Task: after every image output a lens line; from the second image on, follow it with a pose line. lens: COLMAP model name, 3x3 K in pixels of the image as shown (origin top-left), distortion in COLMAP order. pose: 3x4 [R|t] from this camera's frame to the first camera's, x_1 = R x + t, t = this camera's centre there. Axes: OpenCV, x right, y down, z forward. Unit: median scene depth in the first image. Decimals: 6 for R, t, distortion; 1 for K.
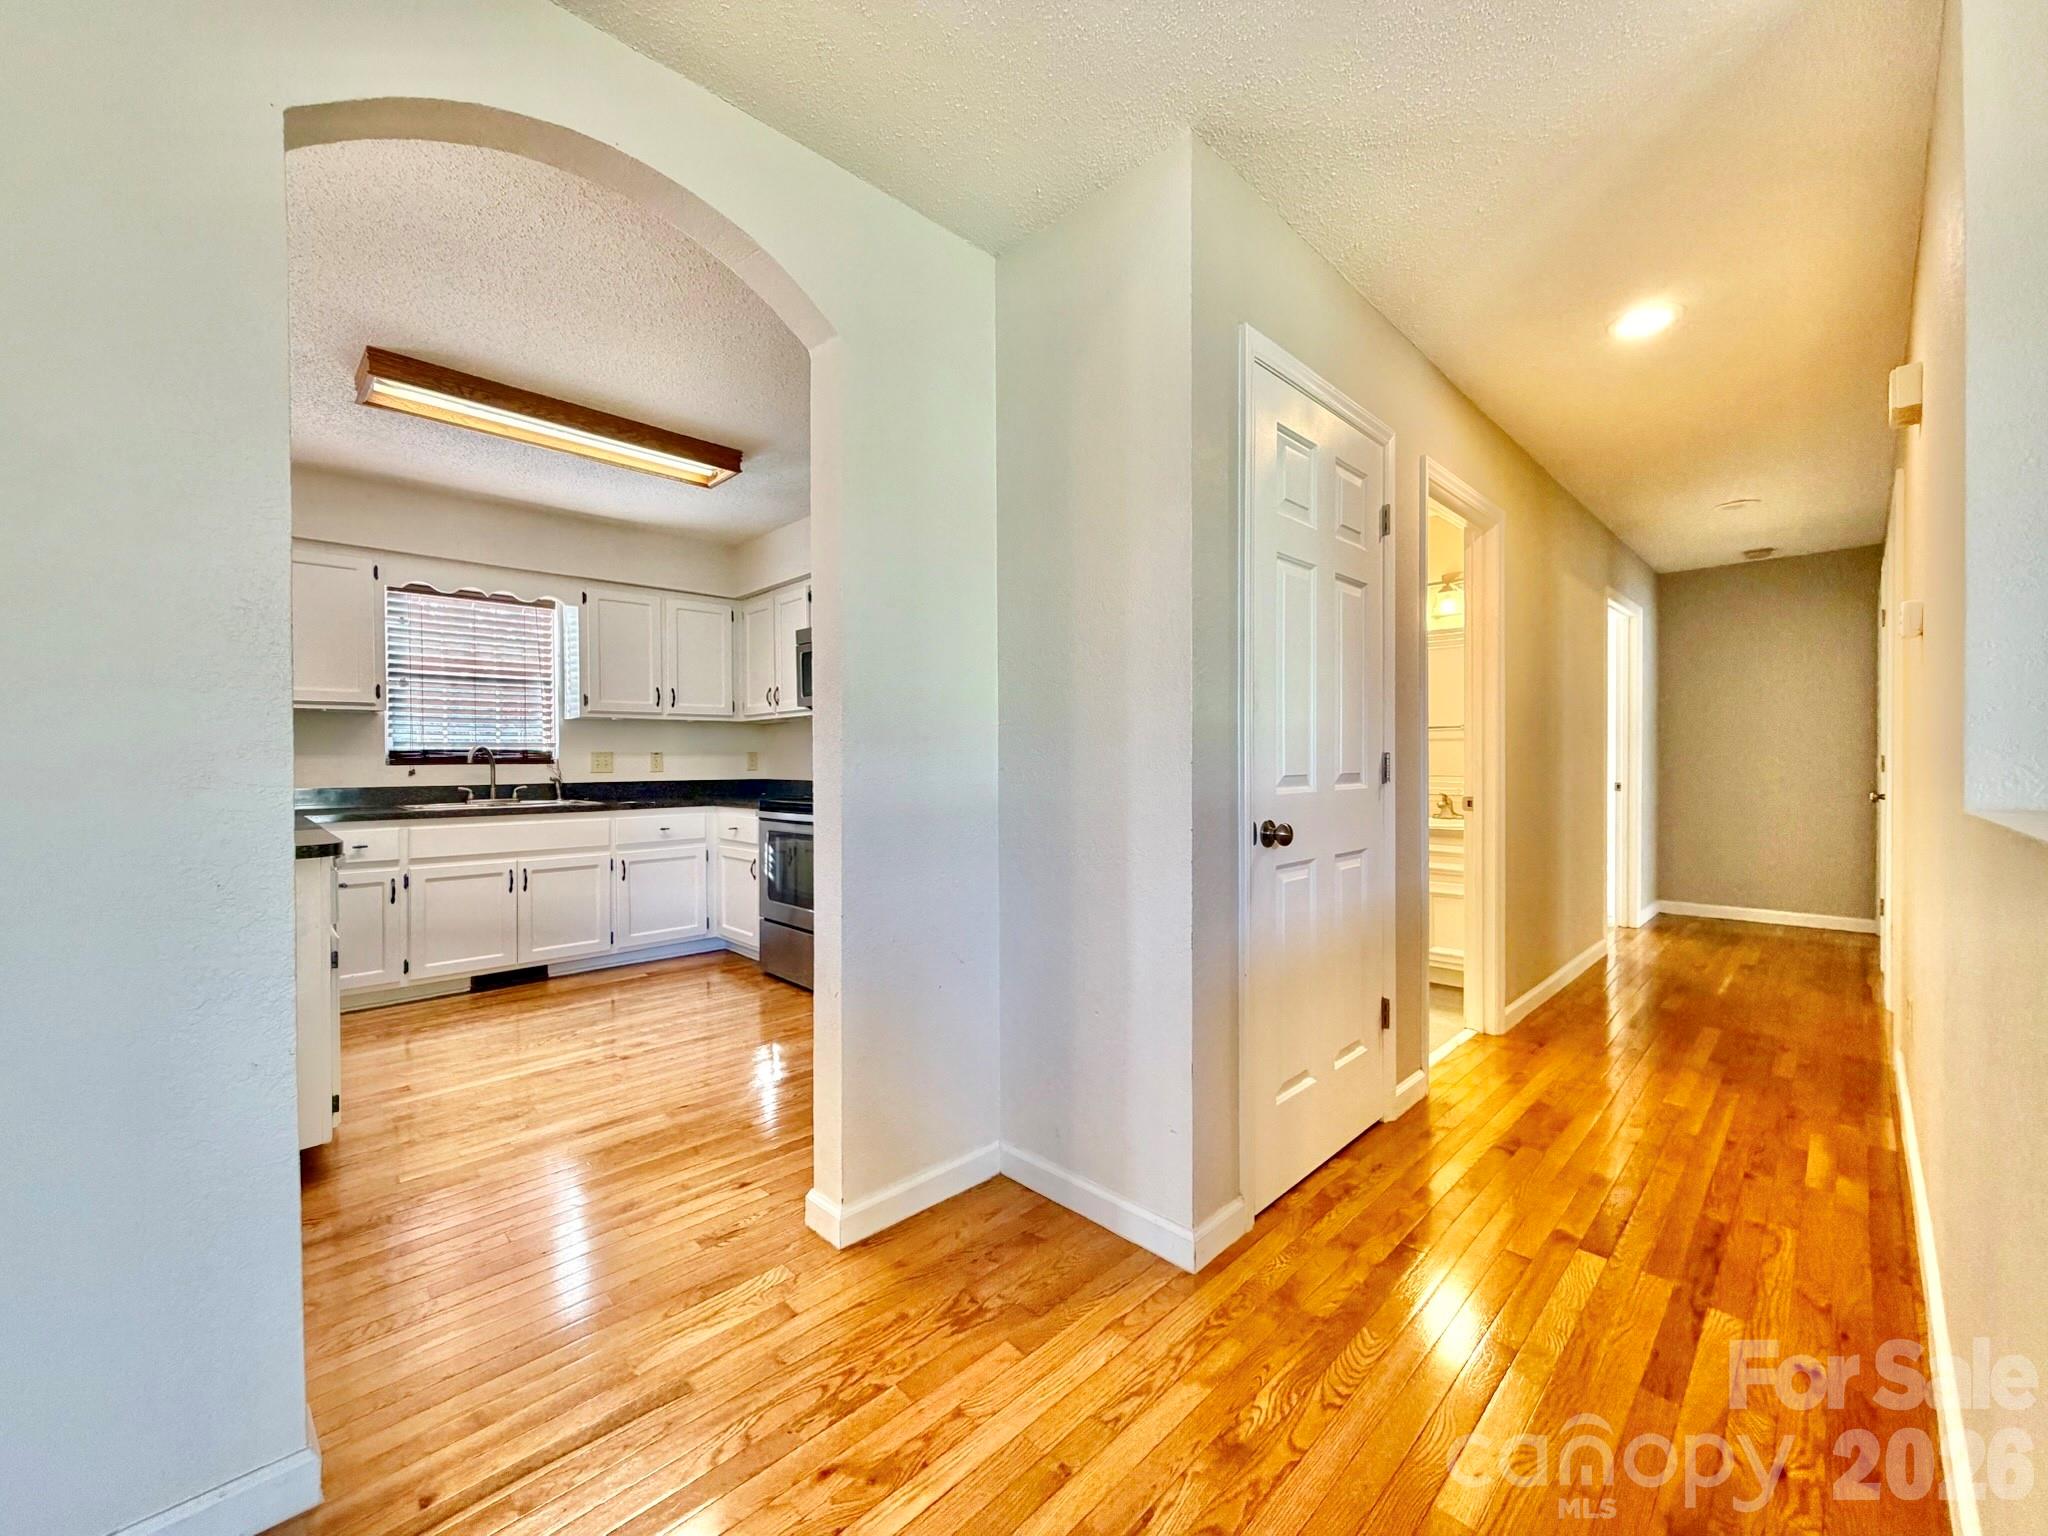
lens RADIAL K [[817.5, 0, 1017.4], [0, 817.5, 768.8], [0, 0, 1]] dist [0.001627, 0.000261]
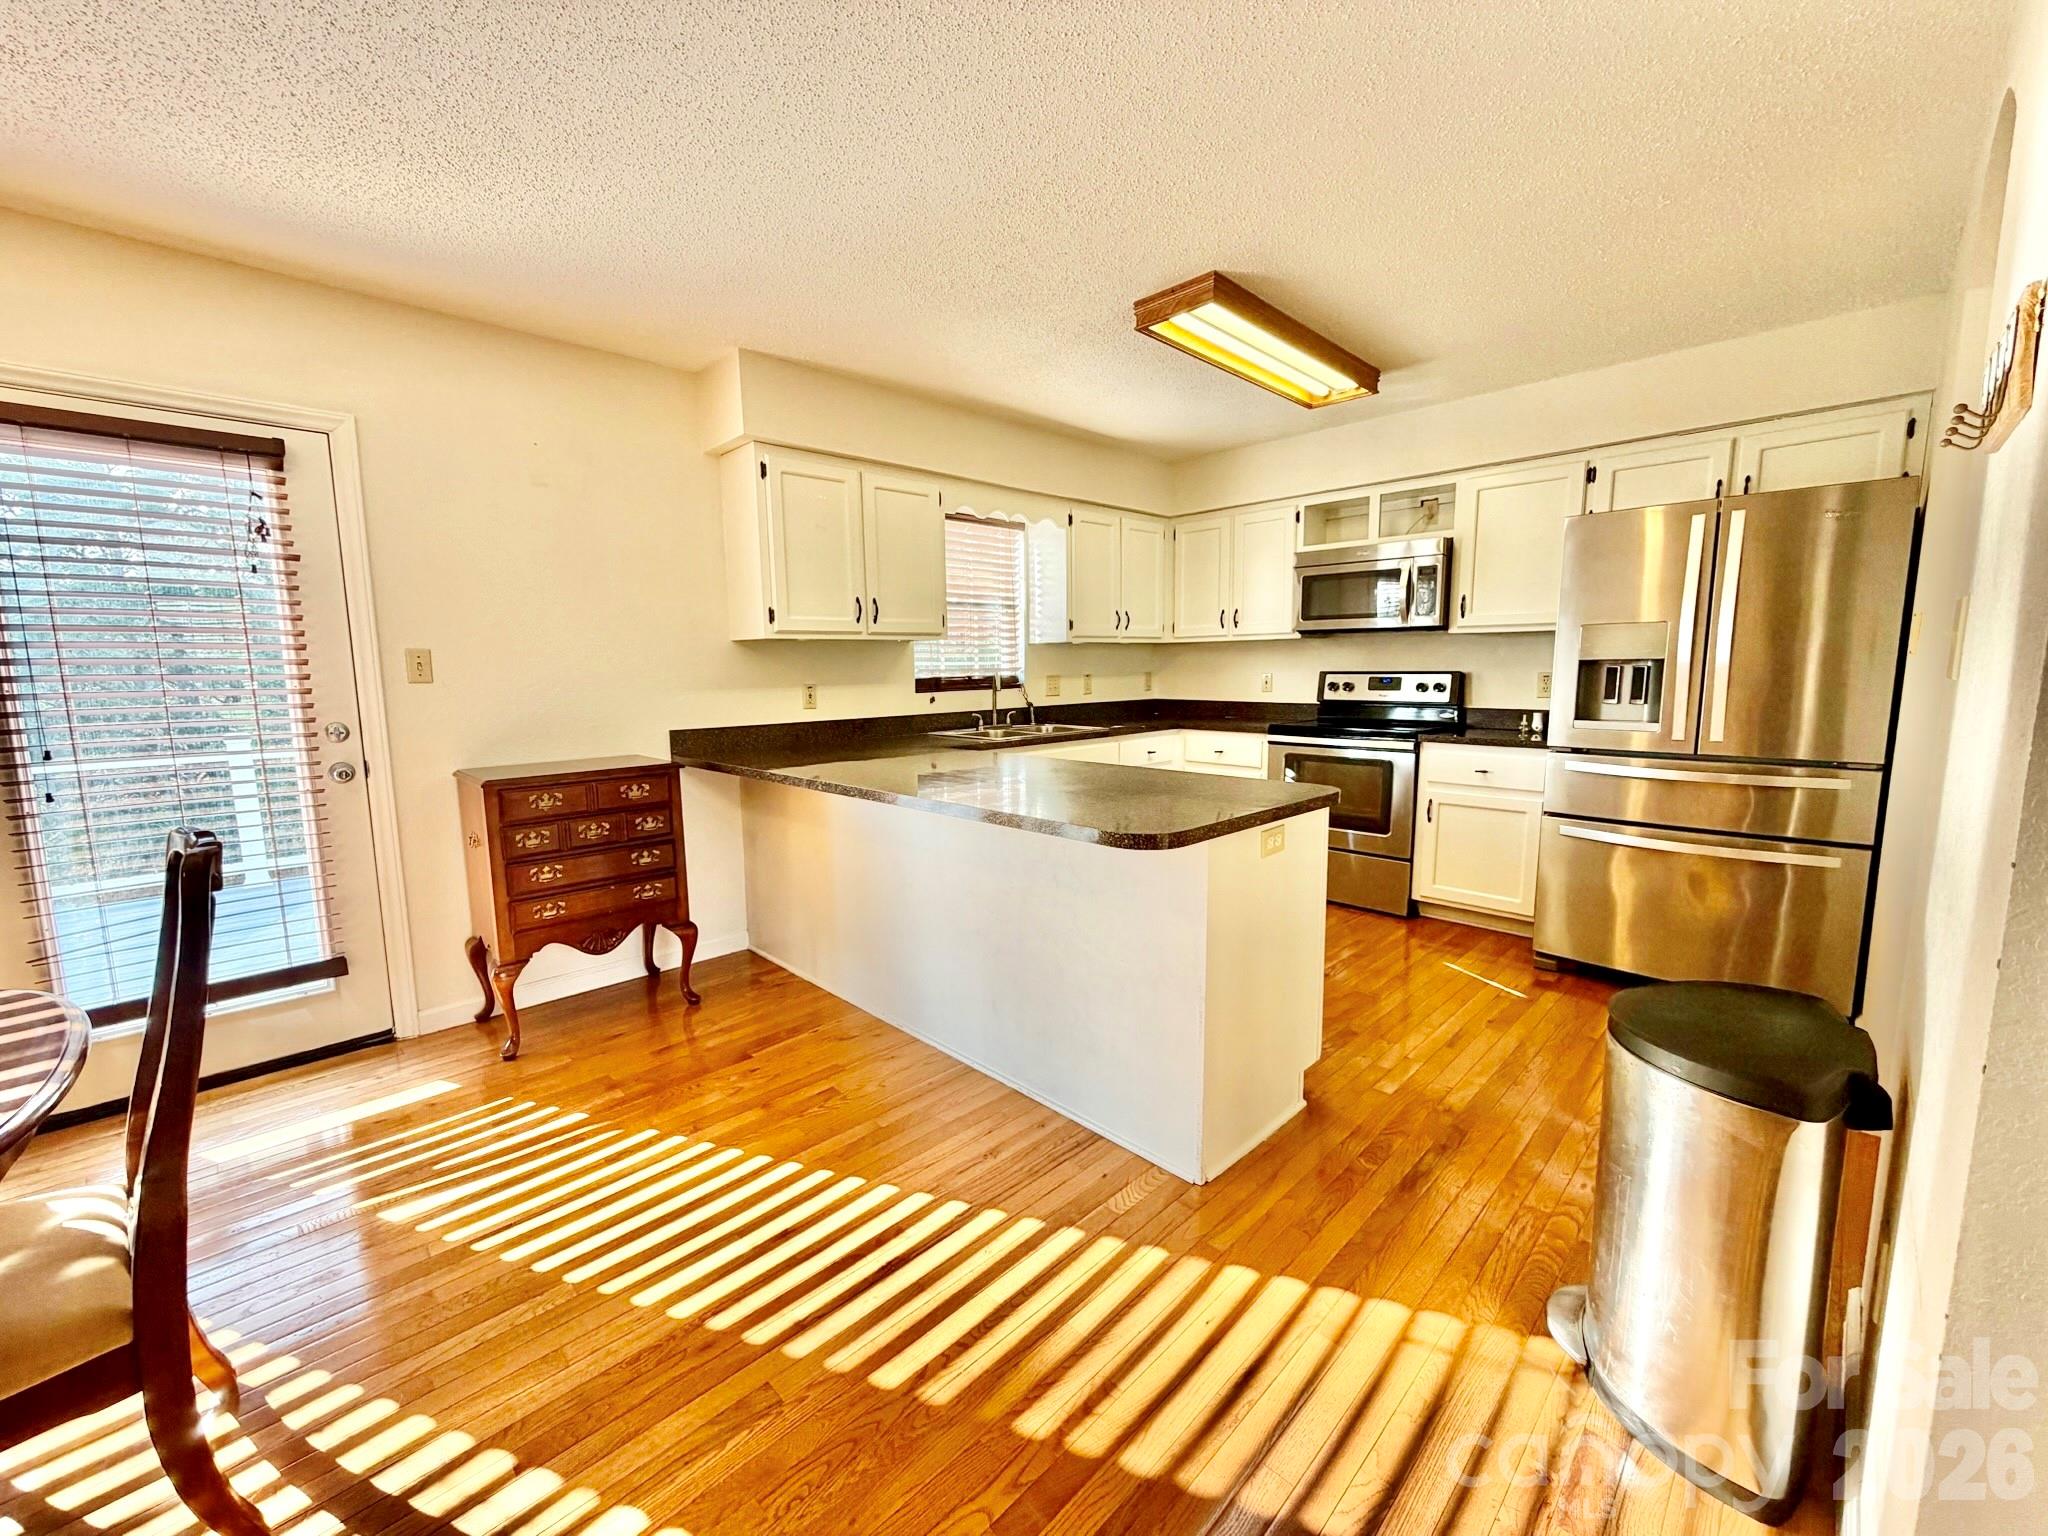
lens RADIAL K [[817.5, 0, 1017.4], [0, 817.5, 768.8], [0, 0, 1]] dist [0.001627, 0.000261]
pose [[0.999969, -0.007827, 0.001308, -0.626438], [0.007614, 0.992811, 0.119447, -0.030131], [-0.002233, -0.119433, 0.992840, -0.017844]]
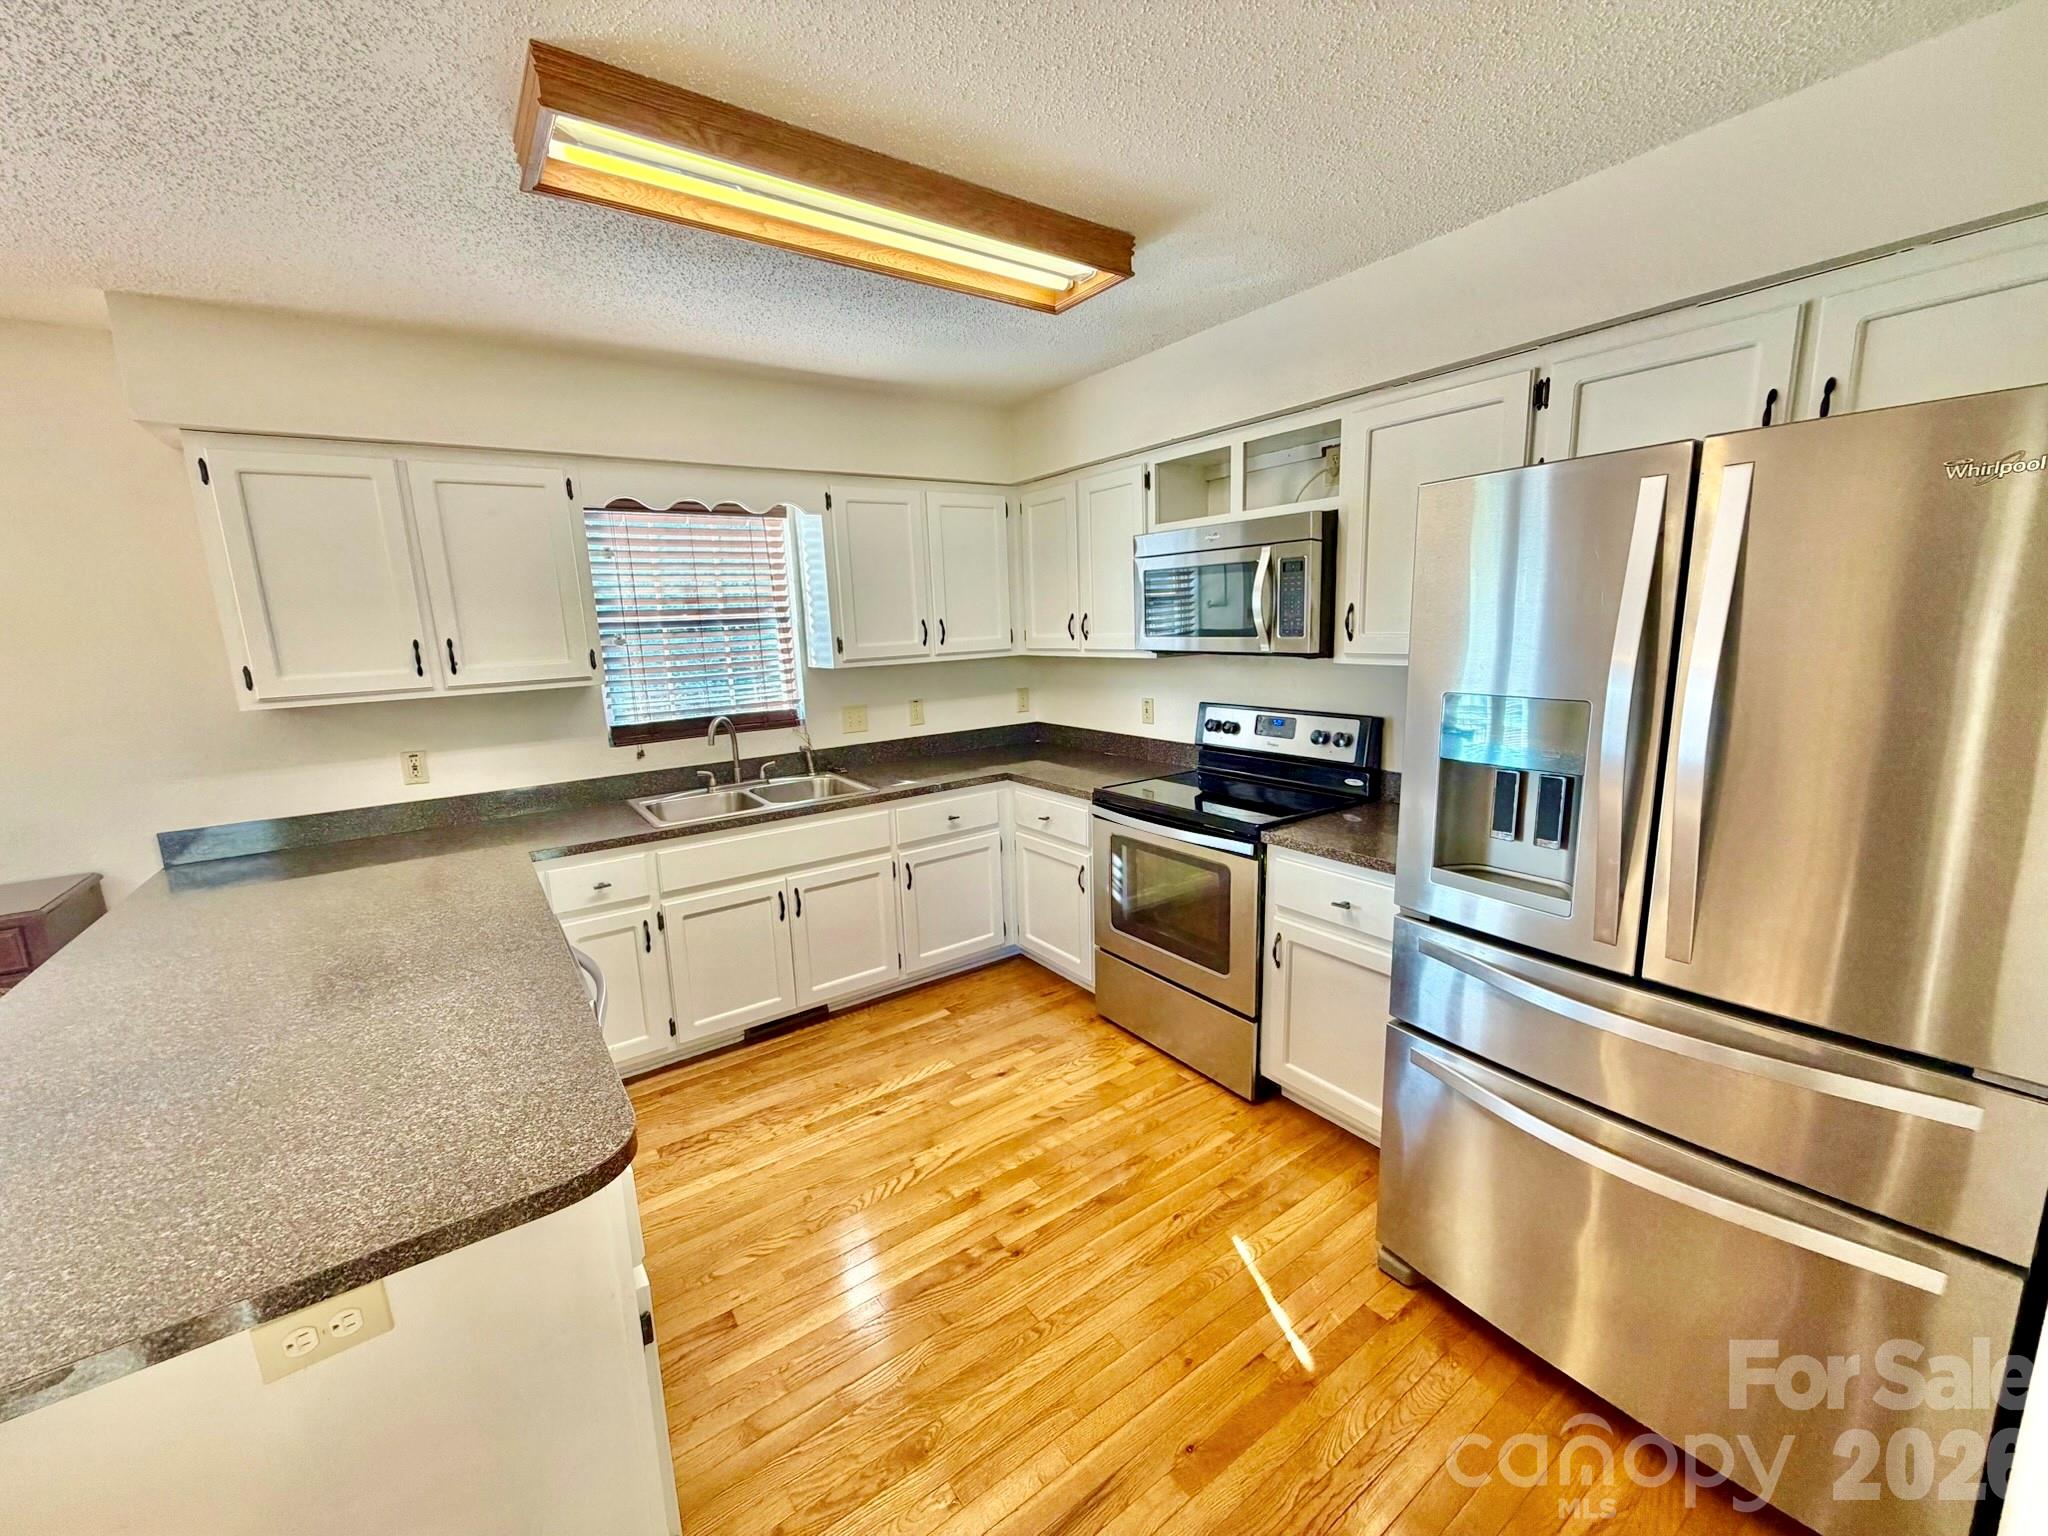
lens RADIAL K [[817.5, 0, 1017.4], [0, 817.5, 768.8], [0, 0, 1]] dist [0.001627, 0.000261]
pose [[0.986967, -0.002512, -0.160905, -0.264144], [0.030989, 0.984131, 0.174718, -0.103282], [0.157913, -0.177427, 0.971382, 0.304205]]
